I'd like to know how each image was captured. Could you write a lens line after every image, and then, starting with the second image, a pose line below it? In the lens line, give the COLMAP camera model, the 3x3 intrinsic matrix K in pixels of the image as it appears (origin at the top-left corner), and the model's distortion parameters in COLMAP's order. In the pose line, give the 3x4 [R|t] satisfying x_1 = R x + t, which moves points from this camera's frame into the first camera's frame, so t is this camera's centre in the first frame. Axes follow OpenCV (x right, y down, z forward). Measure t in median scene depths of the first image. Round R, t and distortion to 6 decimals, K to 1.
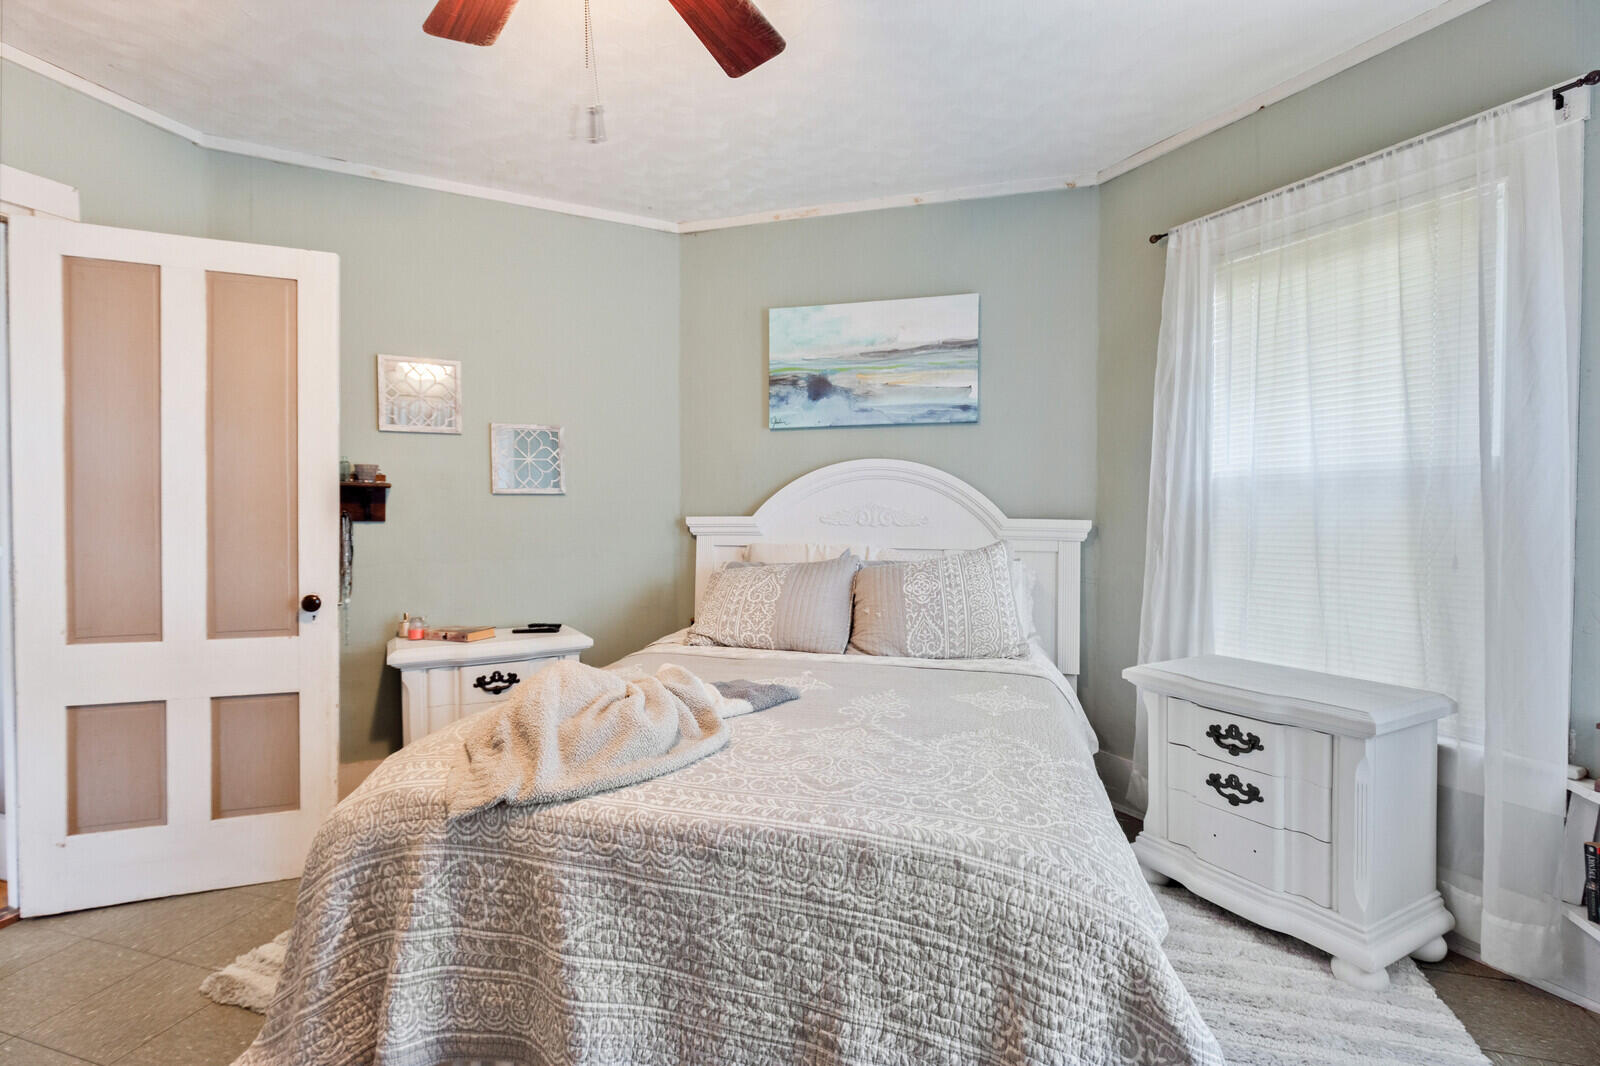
lens RADIAL K [[755.0, 0, 801.3], [0, 755.0, 529.2], [0, 0, 1]] dist [-0.000846, -0.000193]
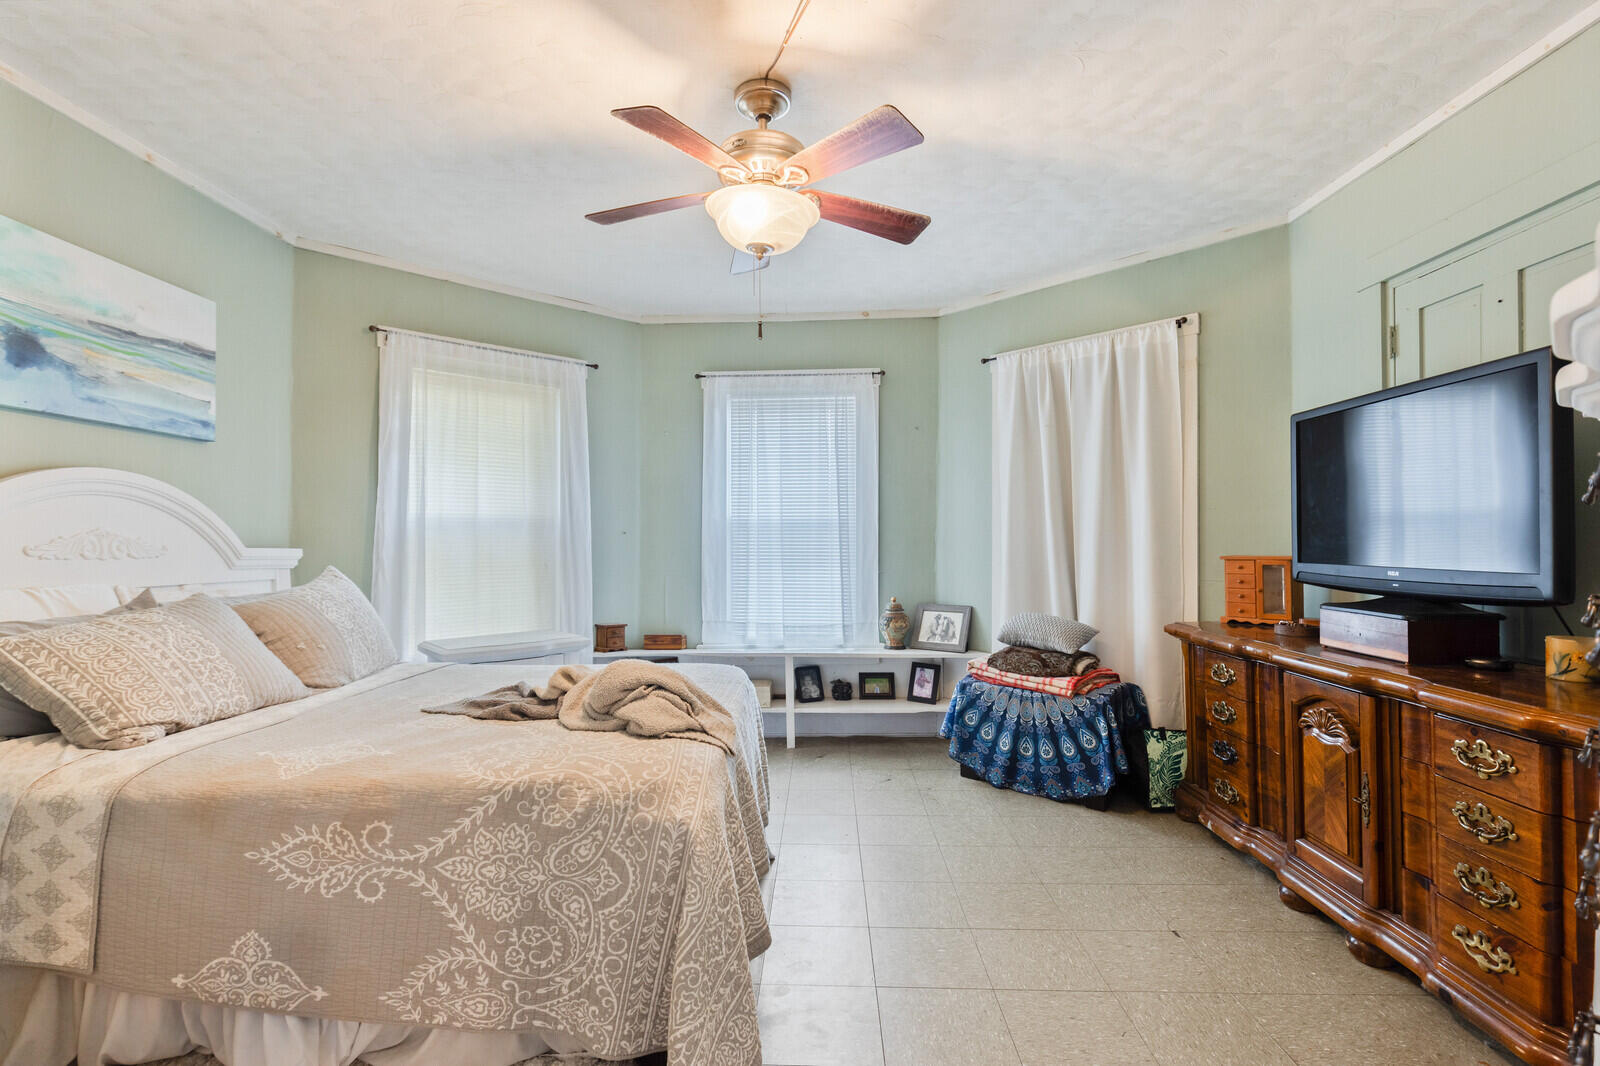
lens RADIAL K [[755.0, 0, 799.6], [0, 755.0, 533.7], [0, 0, 1]] dist [-0.000846, -0.000193]
pose [[-0.266450, 0.013010, 0.963761, -0.819230], [0.019495, 0.999777, -0.008106, -0.009763], [-0.963651, 0.016629, -0.266645, 0.554157]]
